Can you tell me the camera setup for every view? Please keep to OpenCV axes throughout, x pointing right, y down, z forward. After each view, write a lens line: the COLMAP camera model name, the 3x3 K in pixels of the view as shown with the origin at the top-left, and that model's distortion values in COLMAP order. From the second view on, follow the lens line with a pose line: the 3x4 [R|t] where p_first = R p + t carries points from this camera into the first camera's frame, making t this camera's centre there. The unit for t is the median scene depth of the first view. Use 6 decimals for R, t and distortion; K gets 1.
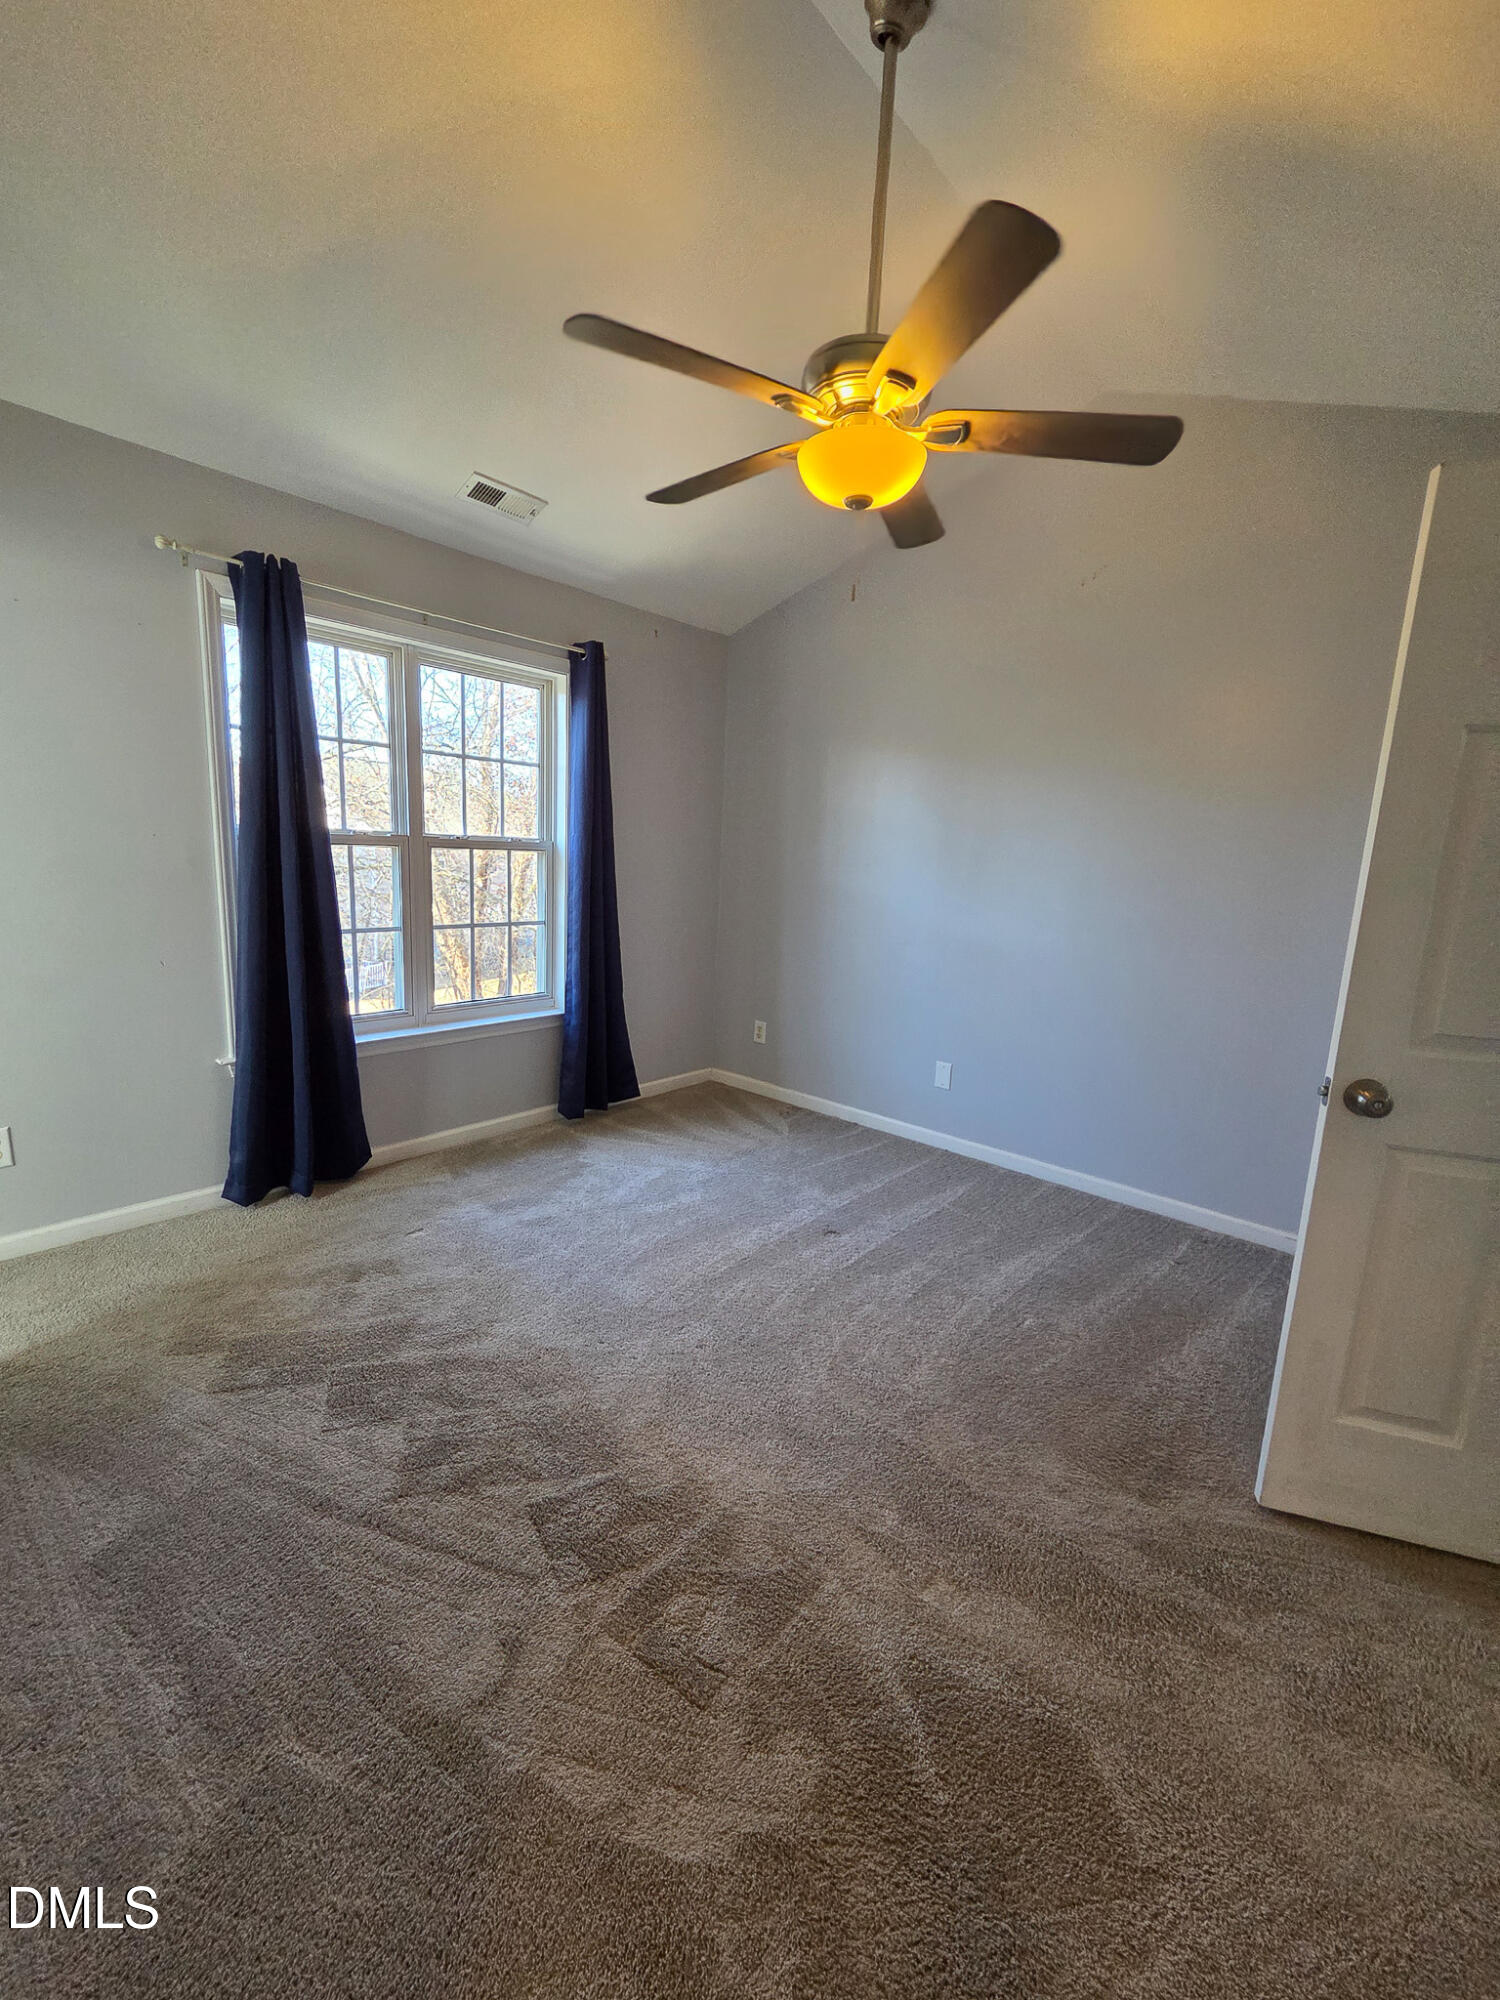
lens RADIAL K [[824.5, 0, 749.7], [0, 824.5, 990.2], [0, 0, 1]] dist [0.007076, -0.001820]
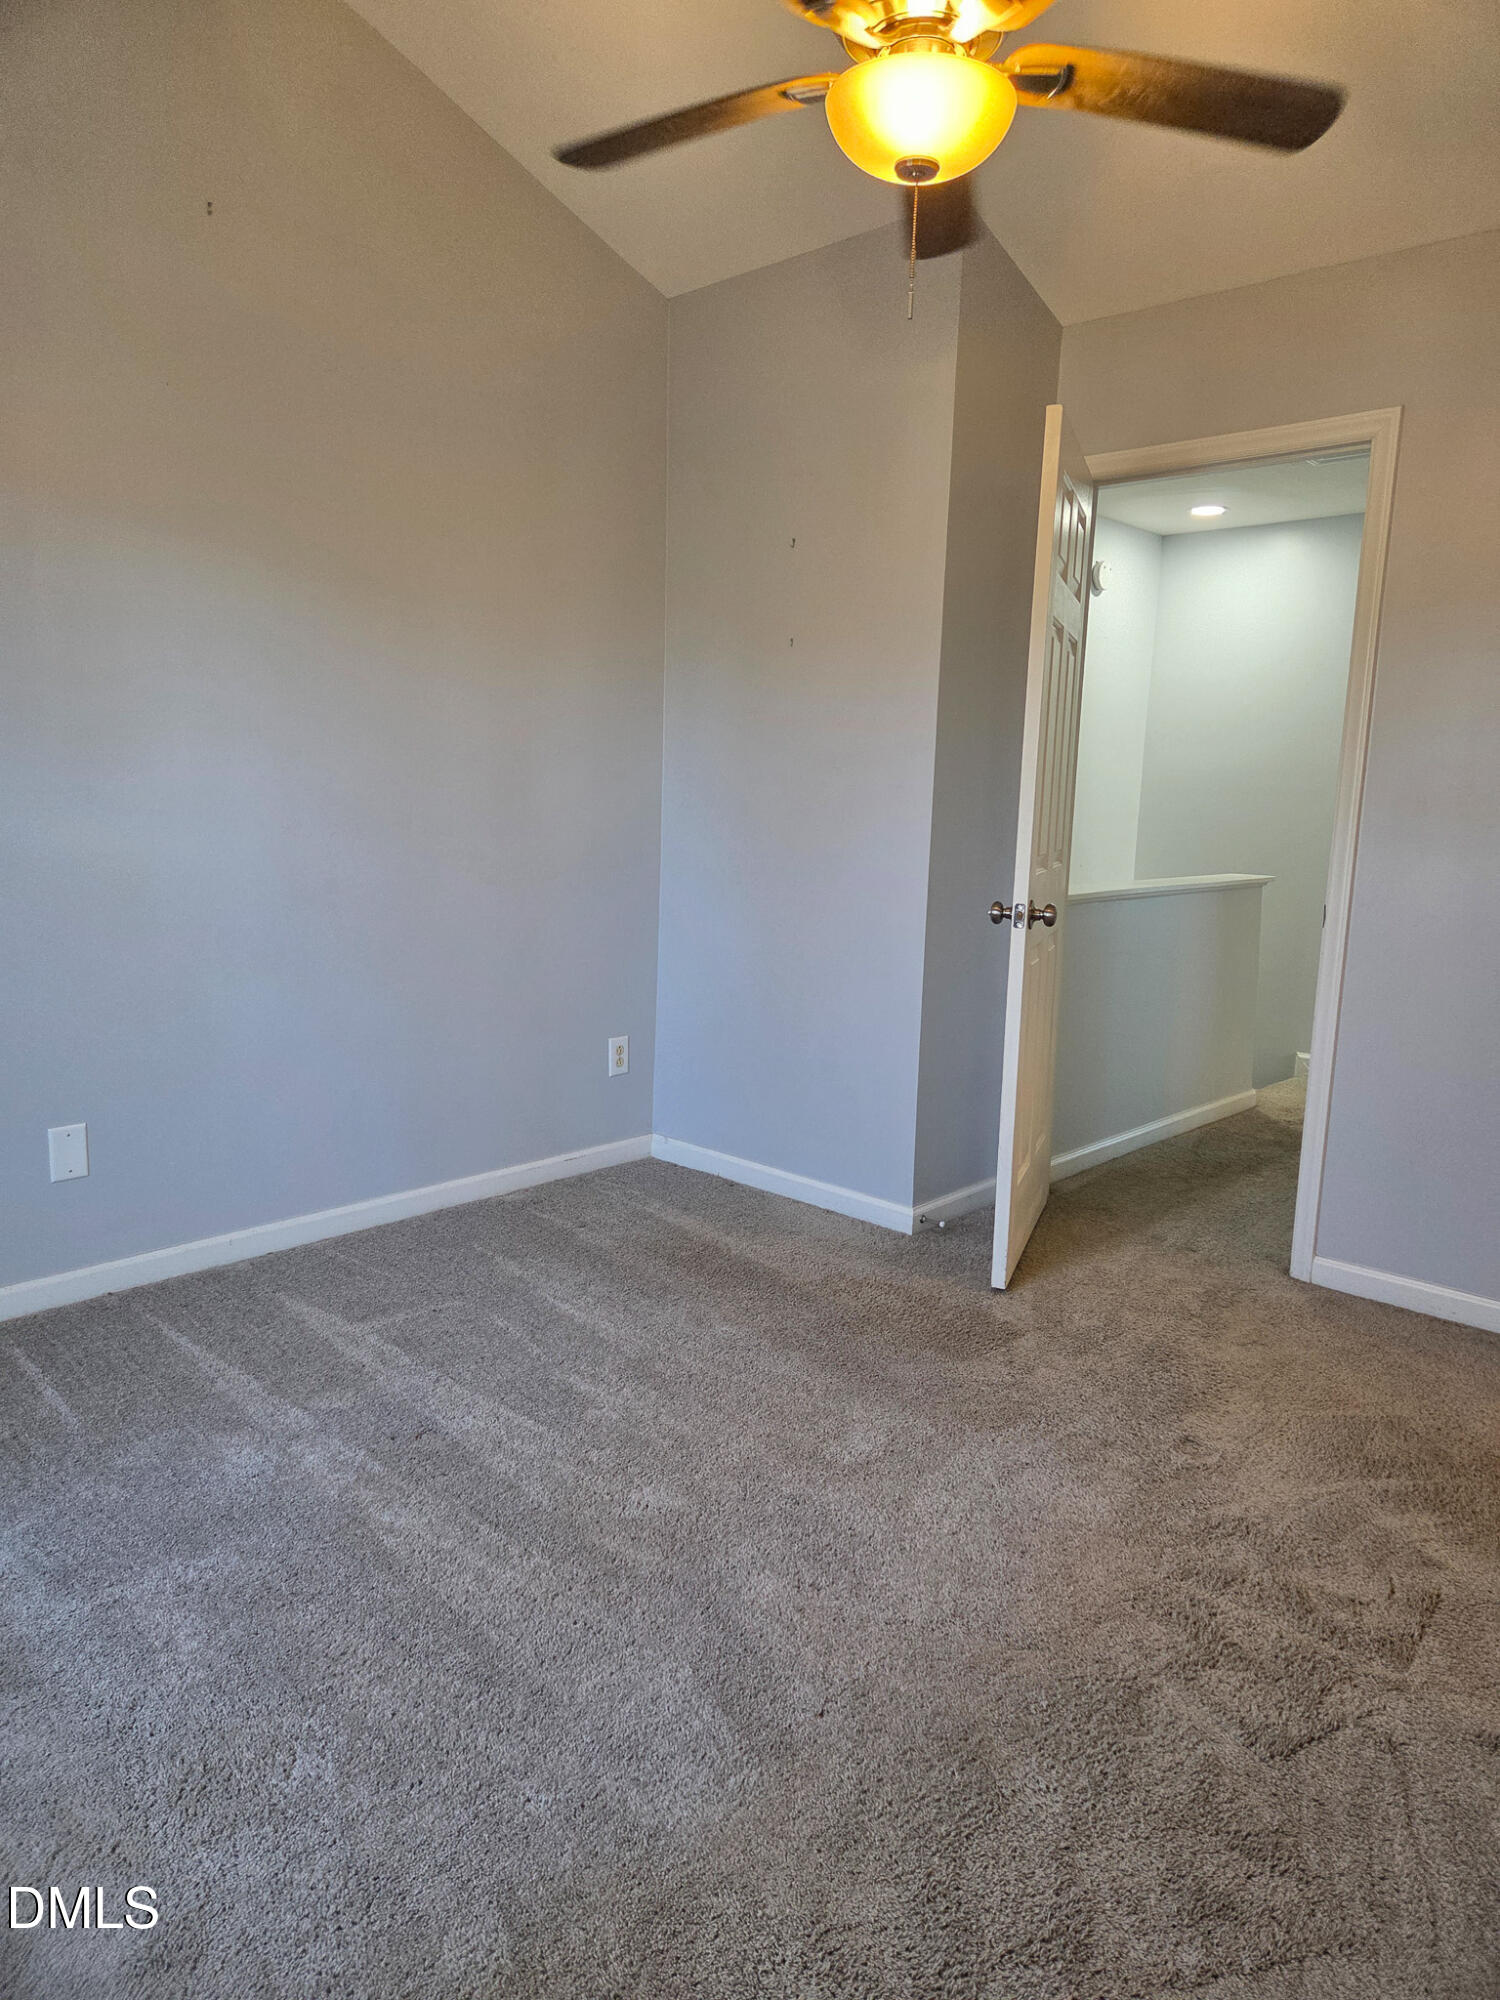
lens RADIAL K [[1342.1, 0, 751.5], [0, 1342.1, 1014.3], [0, 0, 1]] dist [0.066470, -0.046969]
pose [[0.029288, -0.217594, 0.975600, -0.566900], [0.148650, 0.966114, 0.211015, -0.092277], [-0.988456, 0.138843, 0.060641, 0.610818]]
